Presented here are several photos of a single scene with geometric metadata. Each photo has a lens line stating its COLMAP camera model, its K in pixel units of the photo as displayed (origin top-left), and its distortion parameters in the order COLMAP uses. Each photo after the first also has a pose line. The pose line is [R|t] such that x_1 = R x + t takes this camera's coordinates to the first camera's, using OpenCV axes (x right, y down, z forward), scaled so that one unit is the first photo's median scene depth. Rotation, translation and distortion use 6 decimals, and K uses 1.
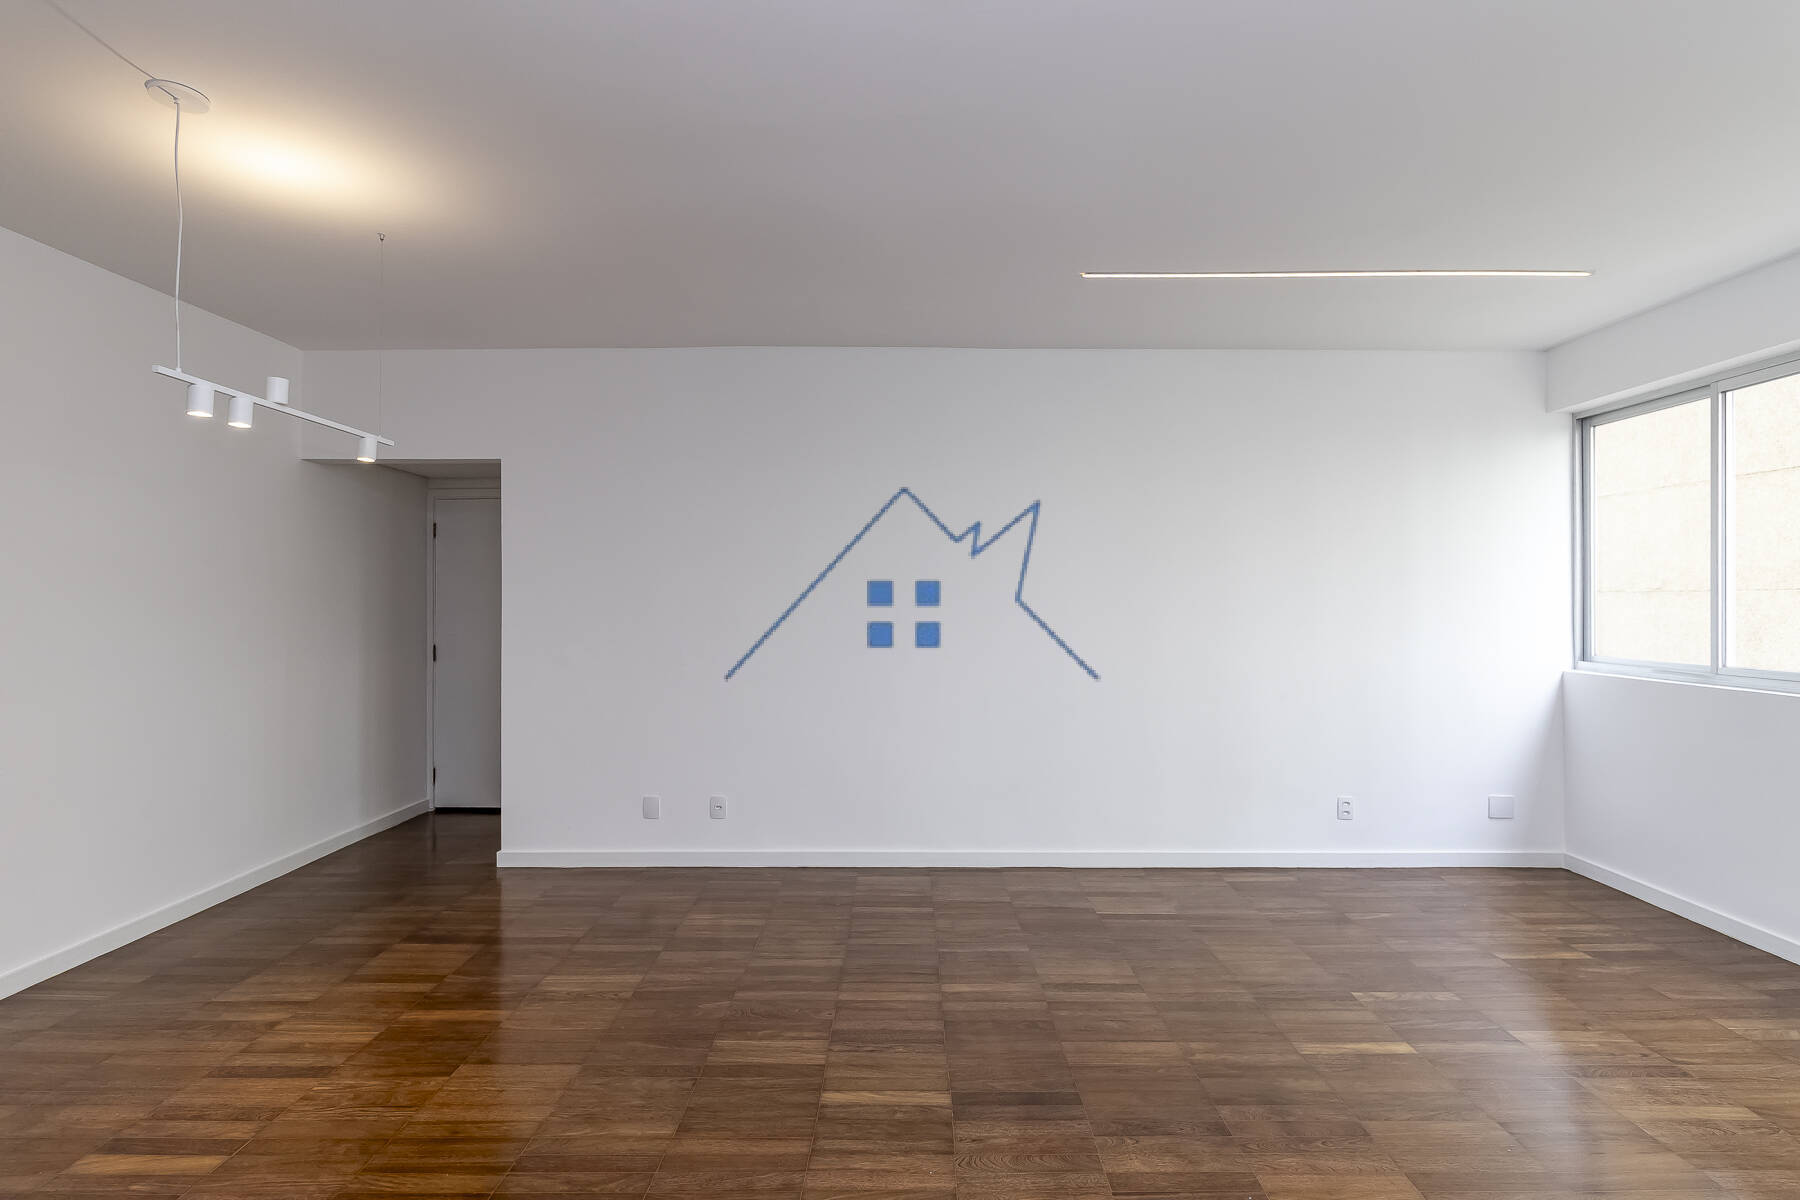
lens RADIAL K [[907.1, 0, 902.5], [0, 907.1, 596.2], [0, 0, 1]] dist [-0.001322, -0.002225]
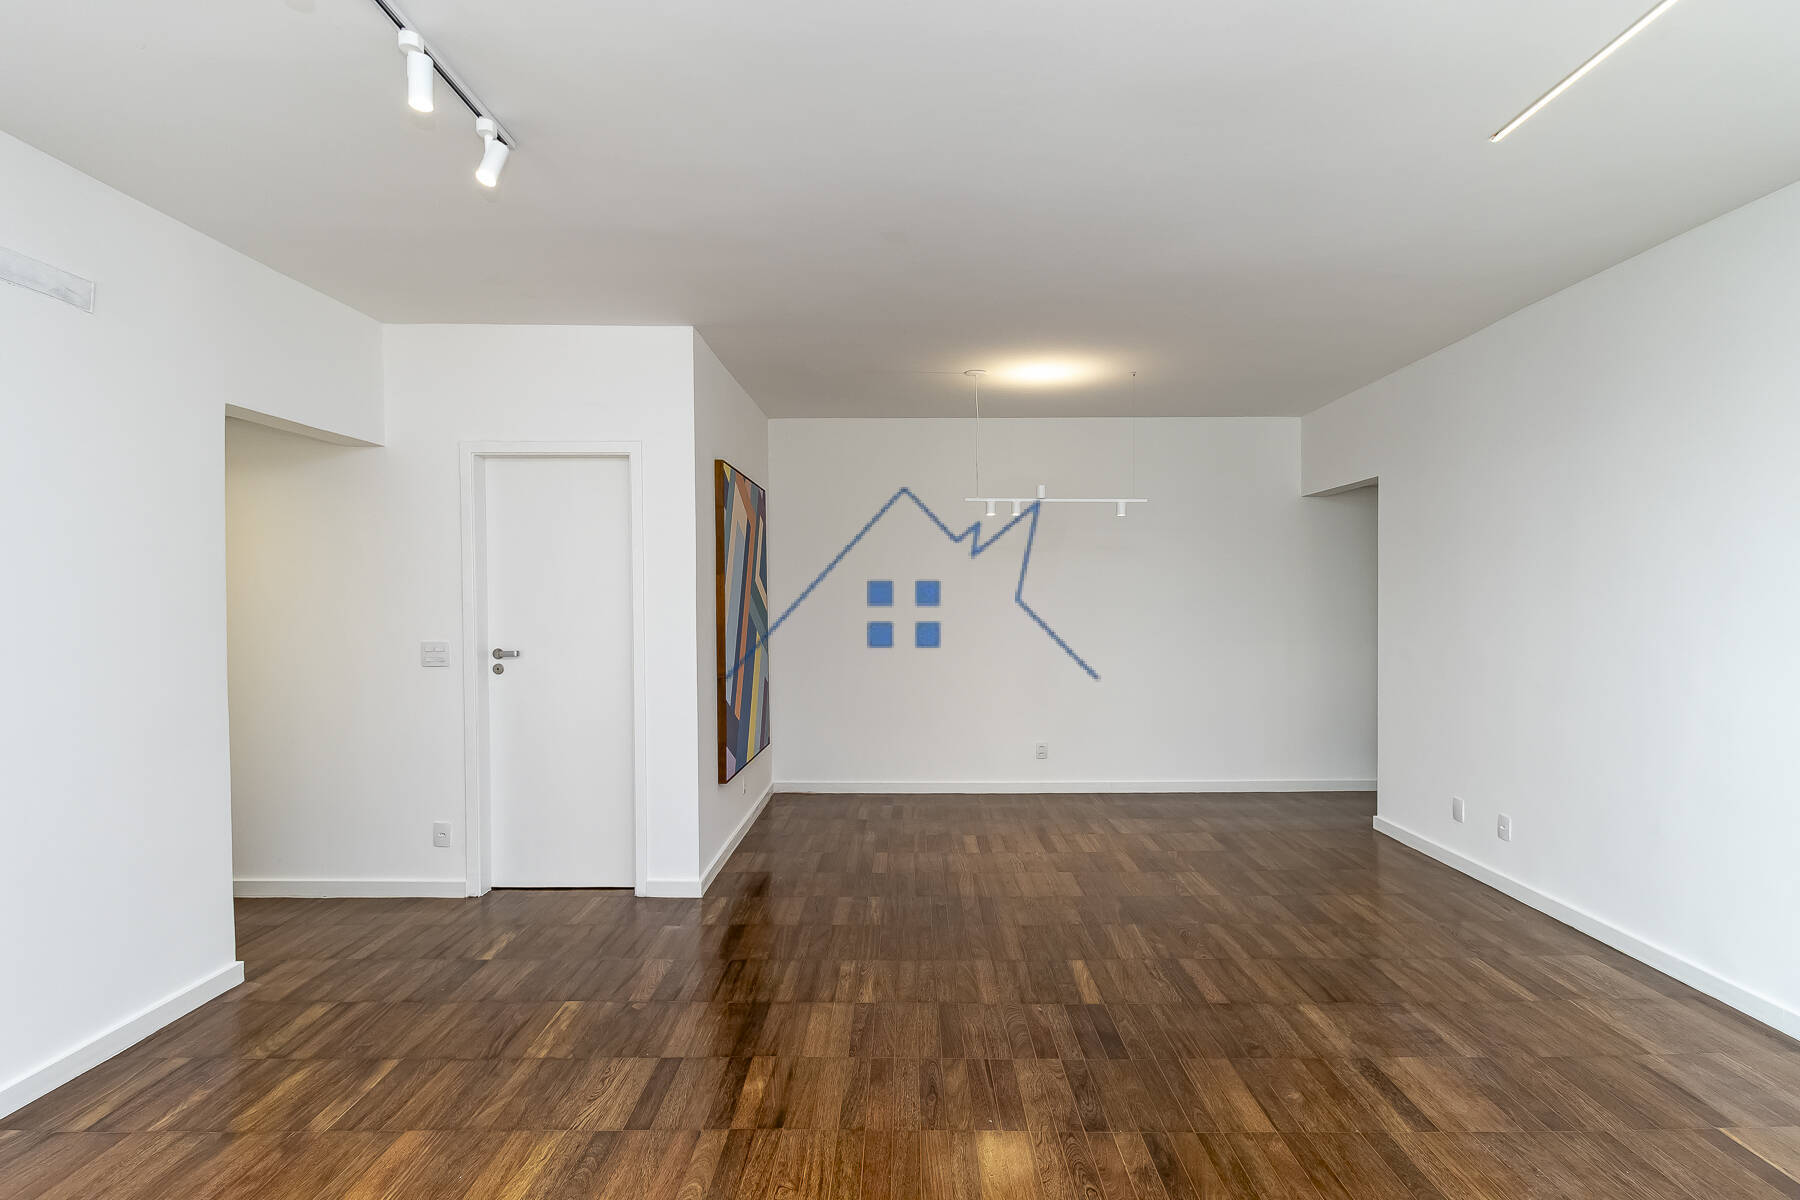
lens RADIAL K [[855.2, 0, 900.0], [0, 855.2, 600.0], [0, 0, 1]] dist [-0.000220, 0.000693]
pose [[0.004339, 0.002899, -0.999986, 0.985279], [0.007409, 0.999968, 0.002931, -0.003078], [0.999963, -0.007422, 0.004318, 0.591797]]
